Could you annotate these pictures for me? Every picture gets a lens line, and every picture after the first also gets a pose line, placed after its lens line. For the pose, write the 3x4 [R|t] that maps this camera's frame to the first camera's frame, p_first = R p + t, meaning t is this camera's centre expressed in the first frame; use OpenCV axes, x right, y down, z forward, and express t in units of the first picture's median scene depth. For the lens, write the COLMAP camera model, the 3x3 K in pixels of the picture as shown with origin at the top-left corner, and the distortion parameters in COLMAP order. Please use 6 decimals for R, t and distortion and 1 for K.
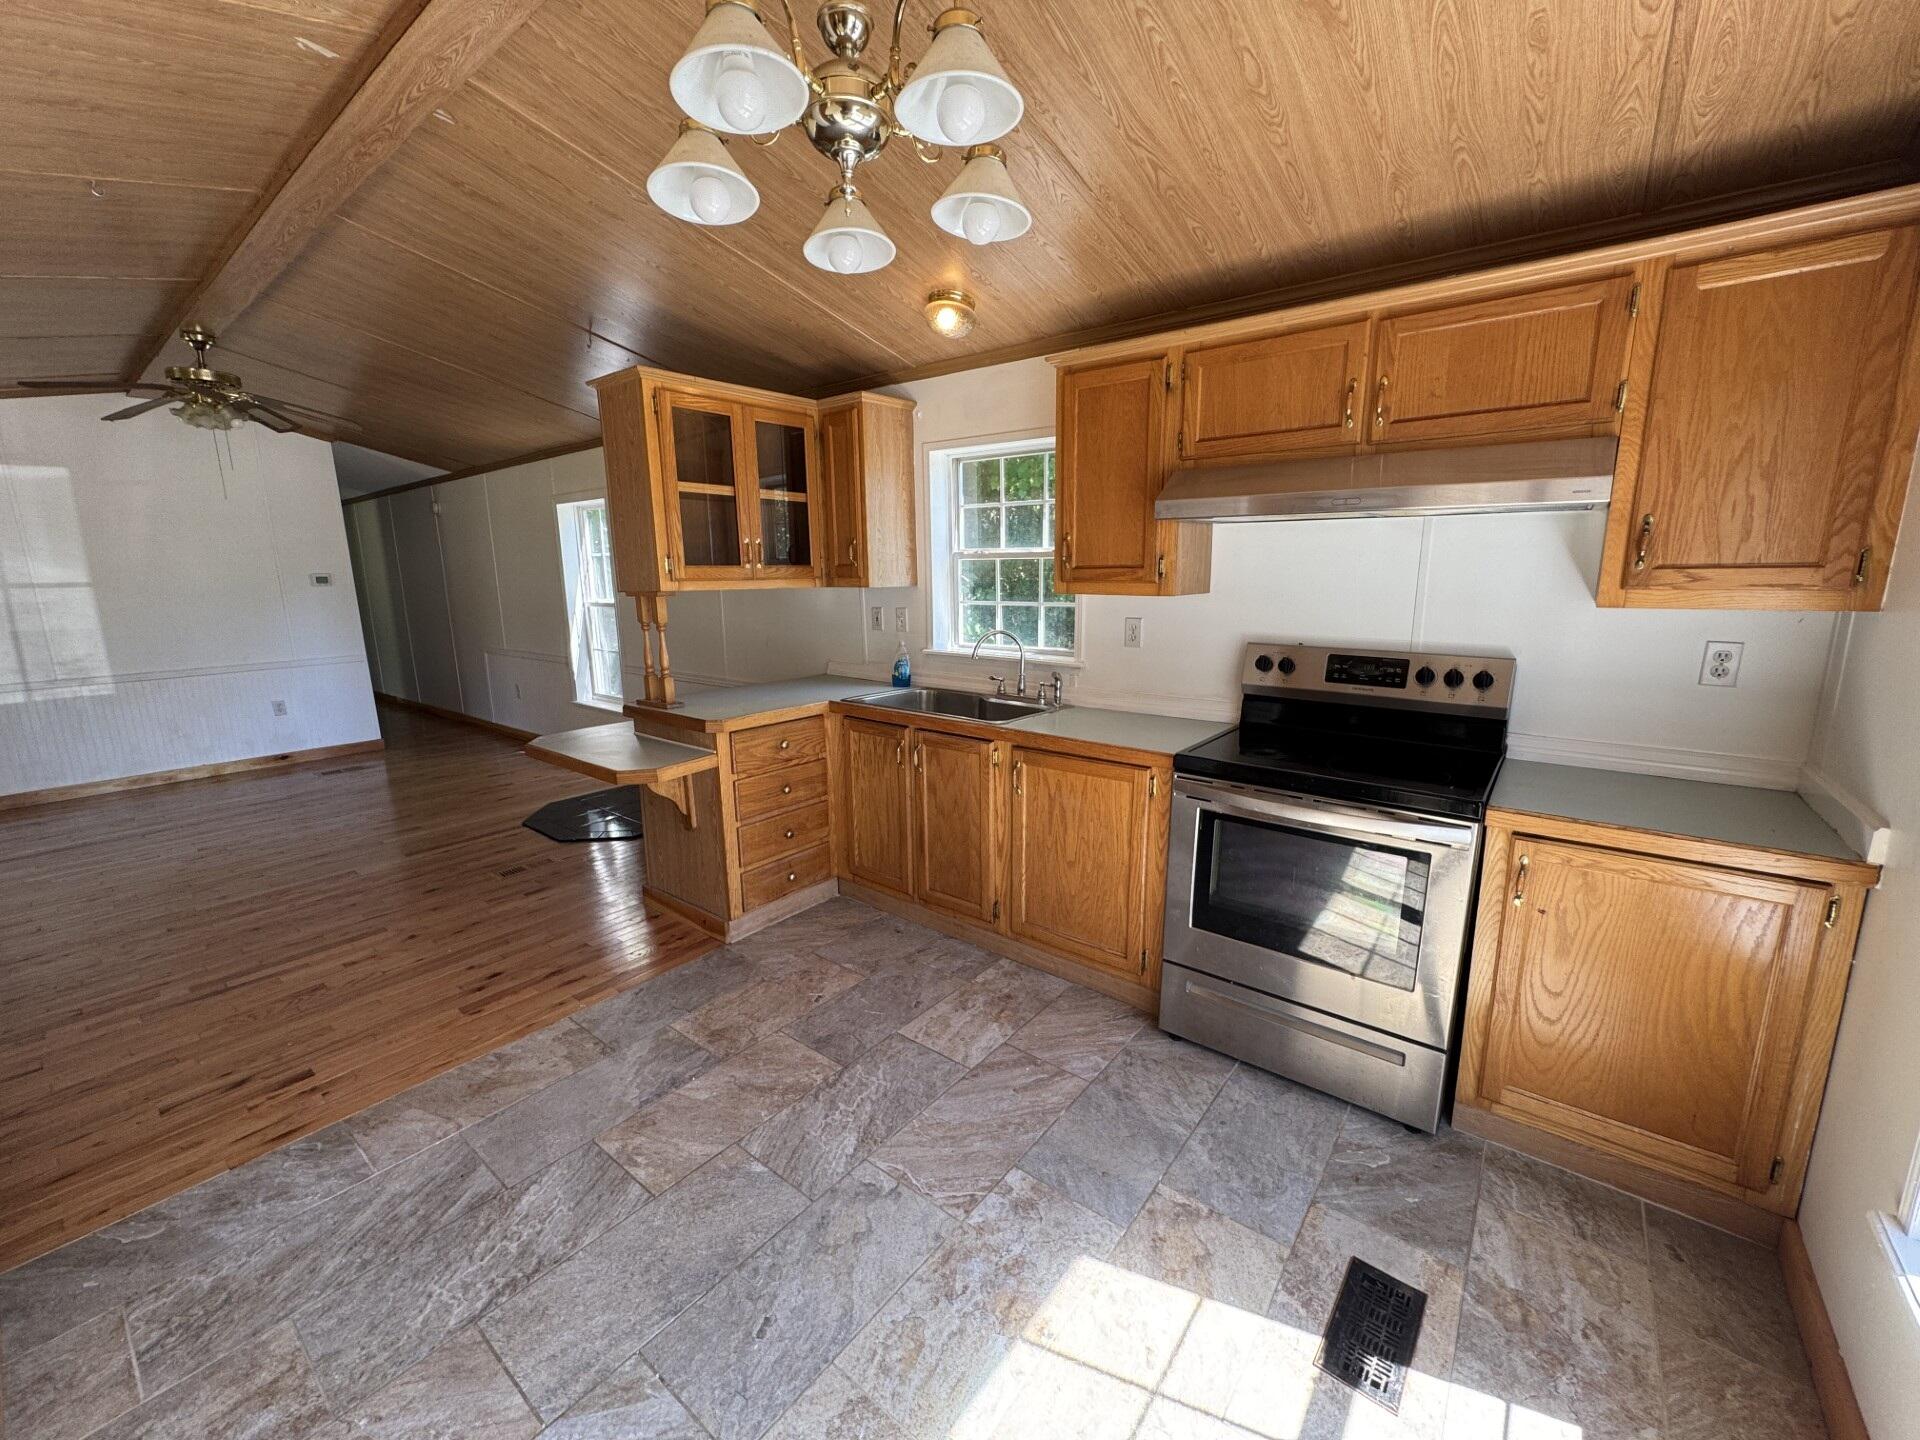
lens RADIAL K [[767.5, 0, 959.0], [0, 767.5, 718.6], [0, 0, 1]] dist [-0.001358, 0.000200]
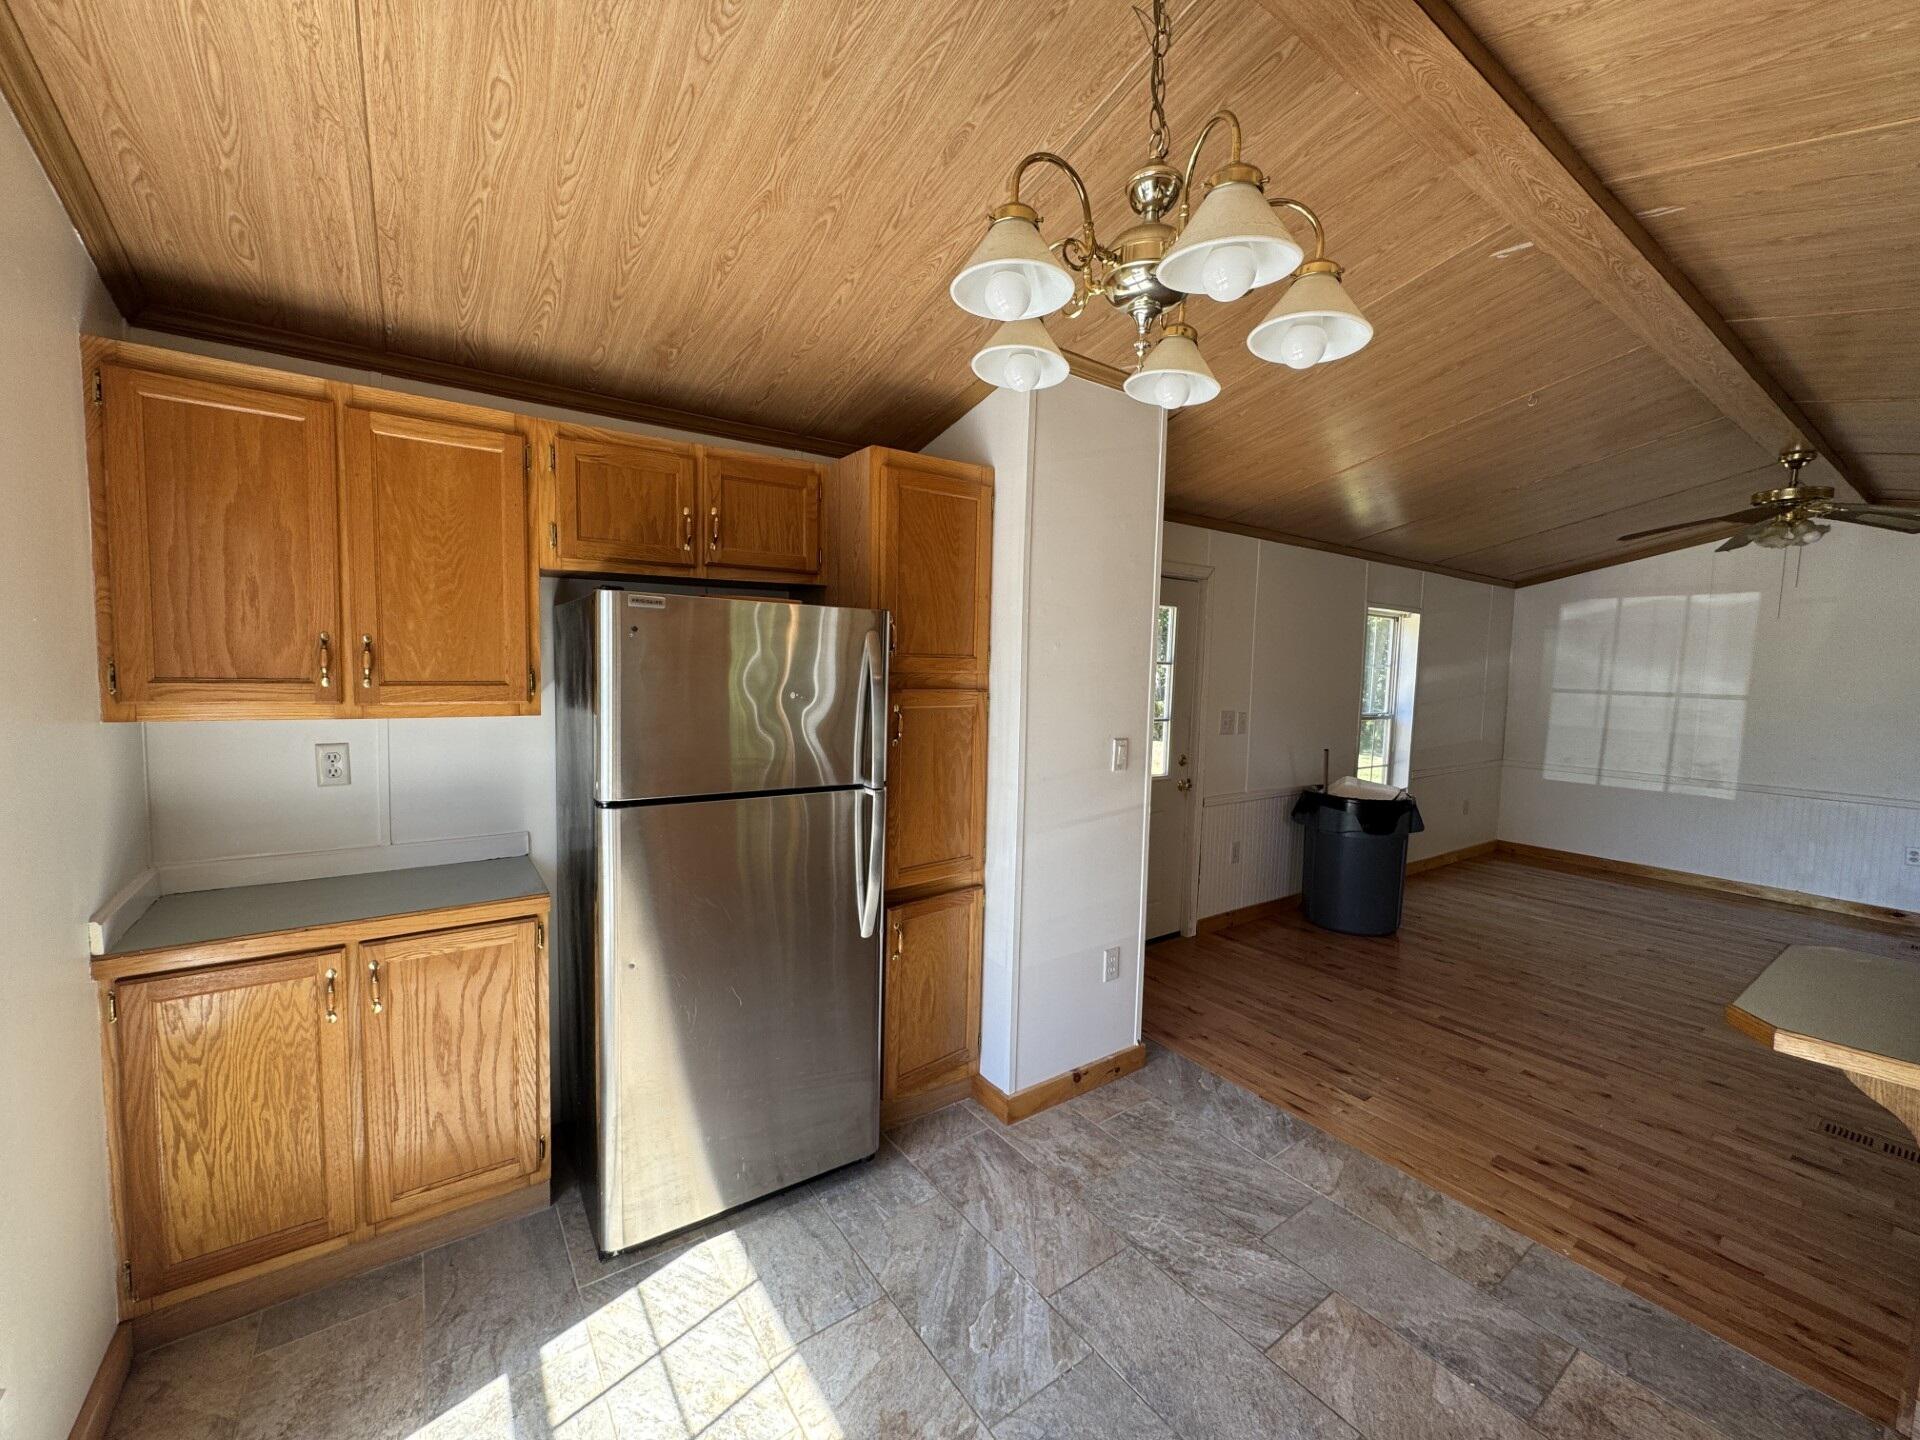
lens RADIAL K [[767.5, 0, 959.0], [0, 767.5, 718.6], [0, 0, 1]] dist [-0.001358, 0.000200]
pose [[-0.275581, 0.078262, -0.958087, 0.319276], [-0.208619, 0.968057, 0.139083, -0.108970], [0.938367, 0.238203, -0.250452, 0.400545]]
